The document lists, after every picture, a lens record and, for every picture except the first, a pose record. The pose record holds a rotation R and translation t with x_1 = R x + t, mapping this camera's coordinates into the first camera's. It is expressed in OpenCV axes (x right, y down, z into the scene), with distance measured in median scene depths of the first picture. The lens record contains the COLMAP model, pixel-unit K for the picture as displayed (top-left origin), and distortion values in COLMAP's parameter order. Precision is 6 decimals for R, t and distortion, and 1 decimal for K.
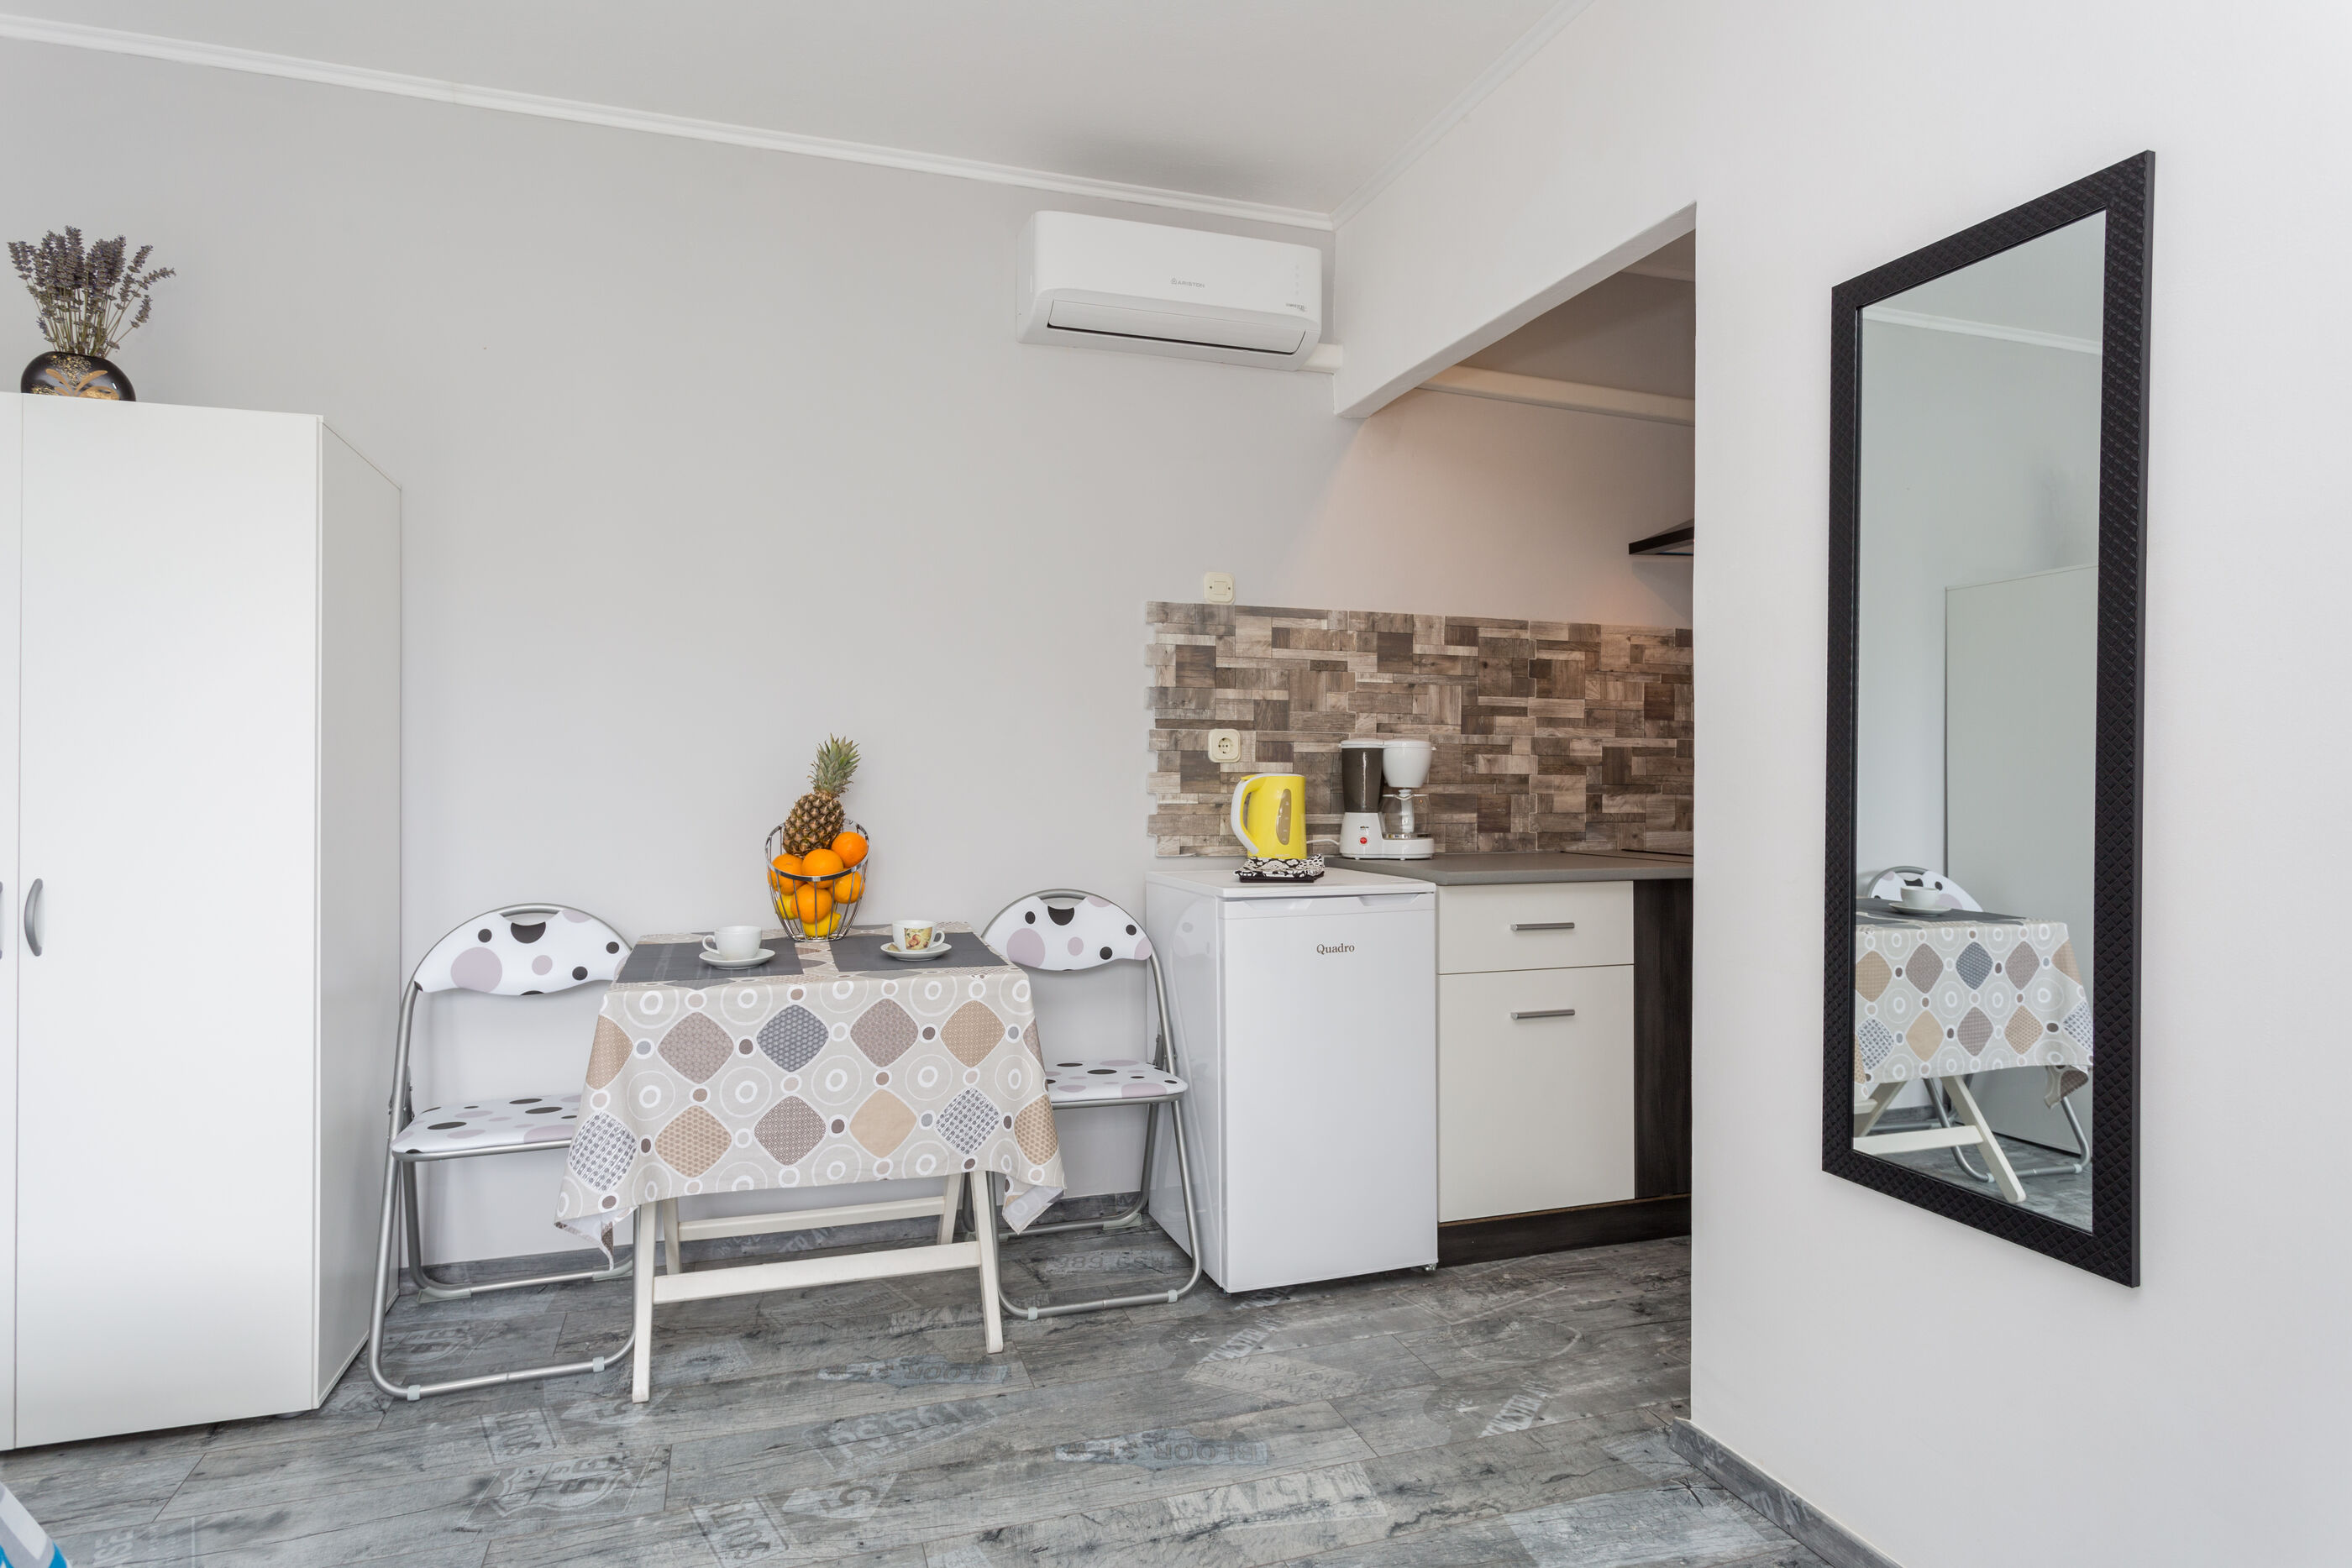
lens RADIAL K [[1269.1, 0, 1157.4], [0, 1269.1, 783.4], [0, 0, 1]] dist [-0.003098, 0.004329]
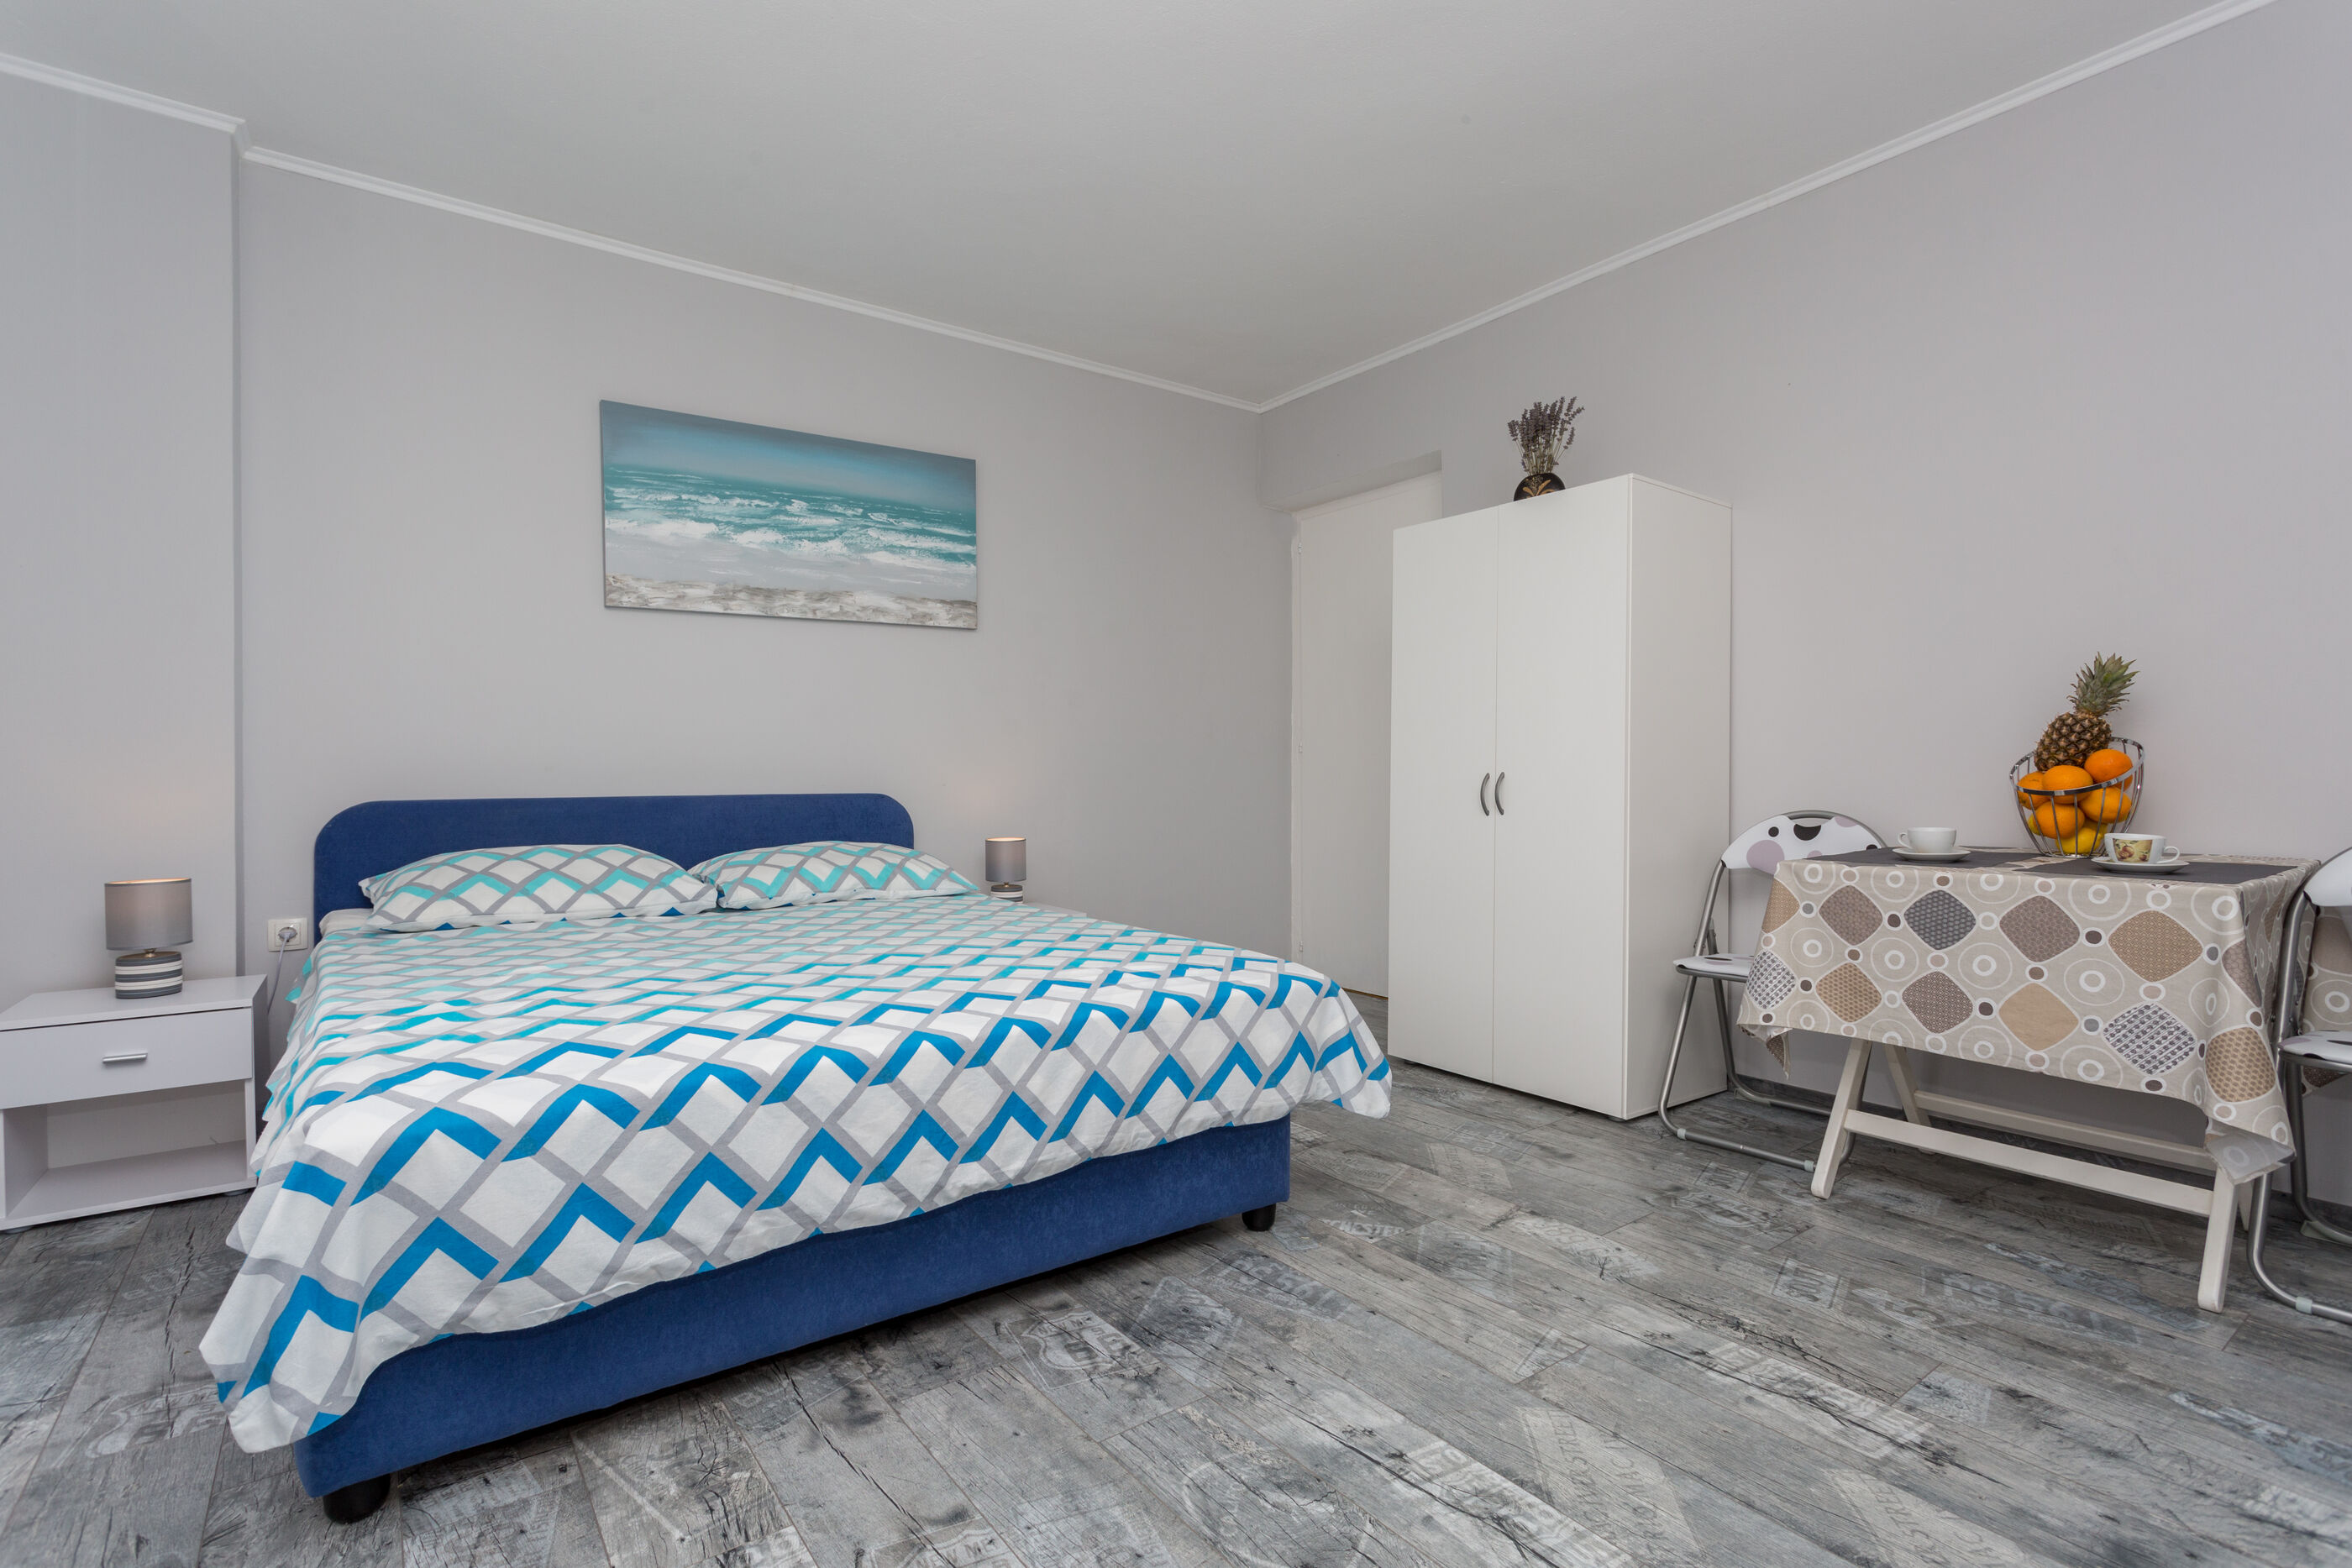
lens RADIAL K [[1101.2, 0, 1161.7], [0, 1101.2, 779.2], [0, 0, 1]] dist [-0.003515, 0.003227]
pose [[0.308877, 0.001364, -0.951101, 0.354069], [-0.004200, 0.999991, 0.000070, 0.067125], [0.951093, 0.003973, 0.308880, 0.042233]]
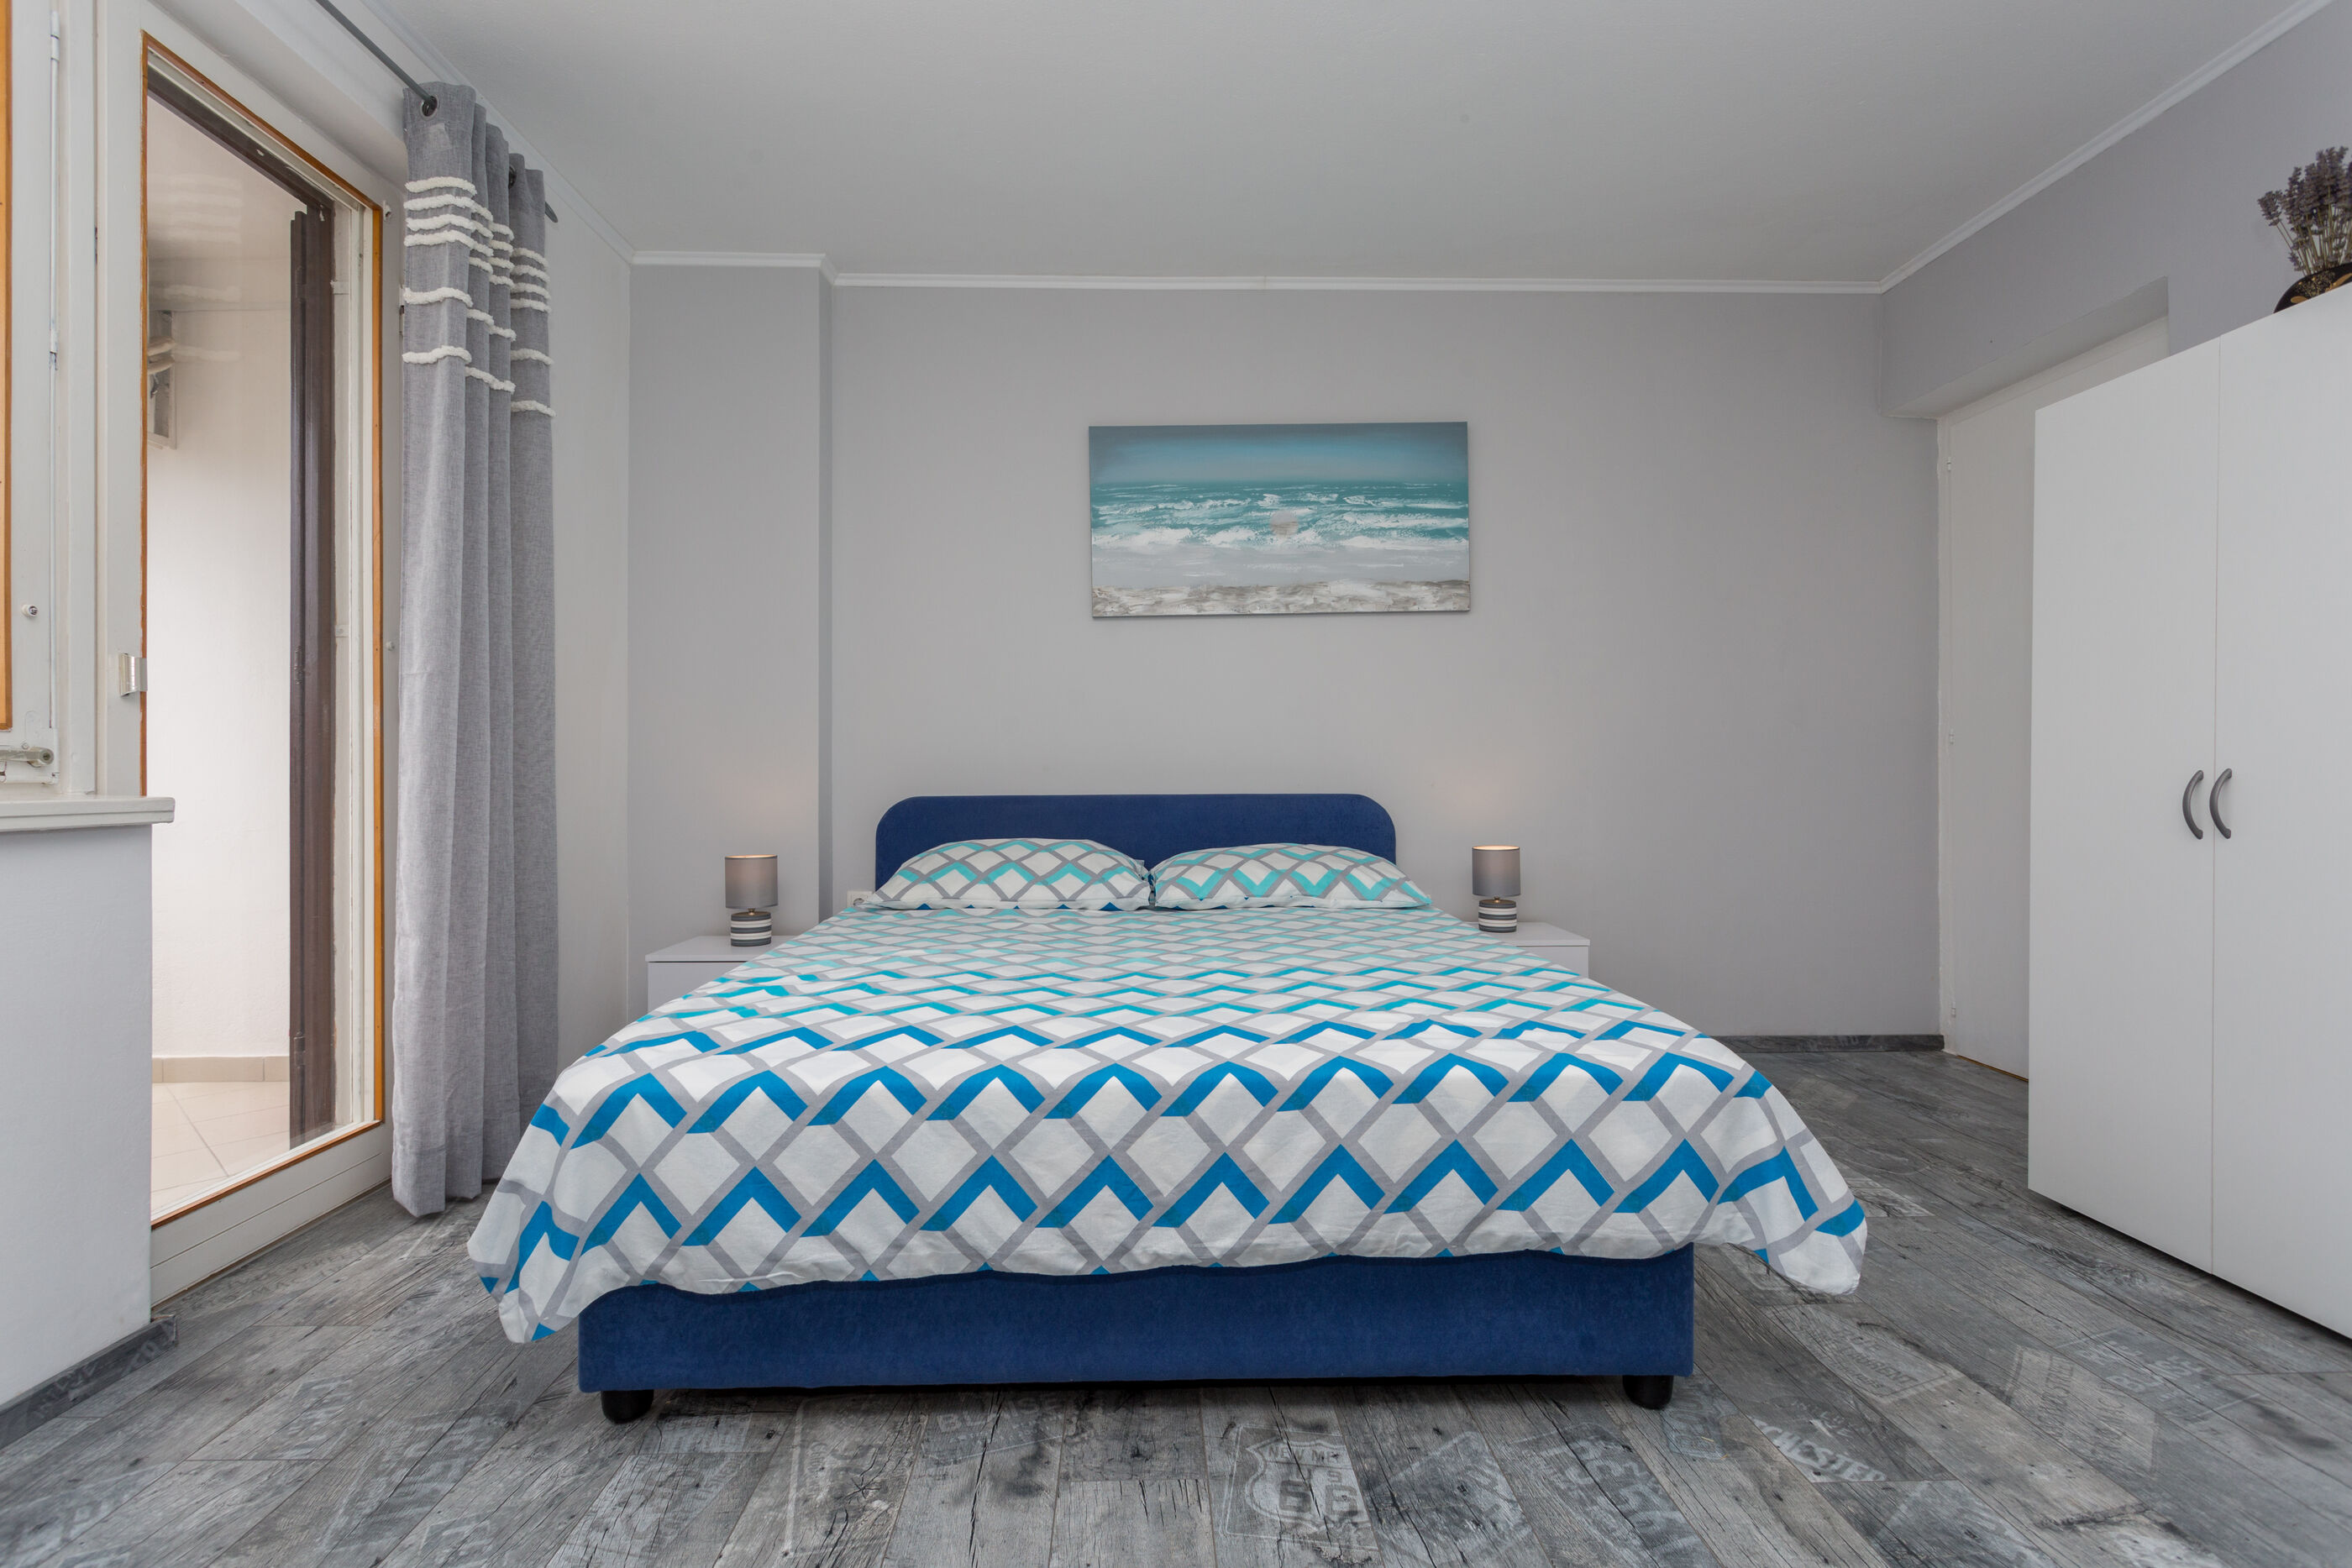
lens RADIAL K [[1101.2, 0, 1165.0], [0, 1101.2, 771.3], [0, 0, 1]] dist [-0.003515, 0.003227]
pose [[-0.283070, -0.005815, -0.959082, 0.232832], [-0.005292, 0.999976, -0.004501, 0.066758], [0.959085, 0.003801, -0.283094, 0.295110]]
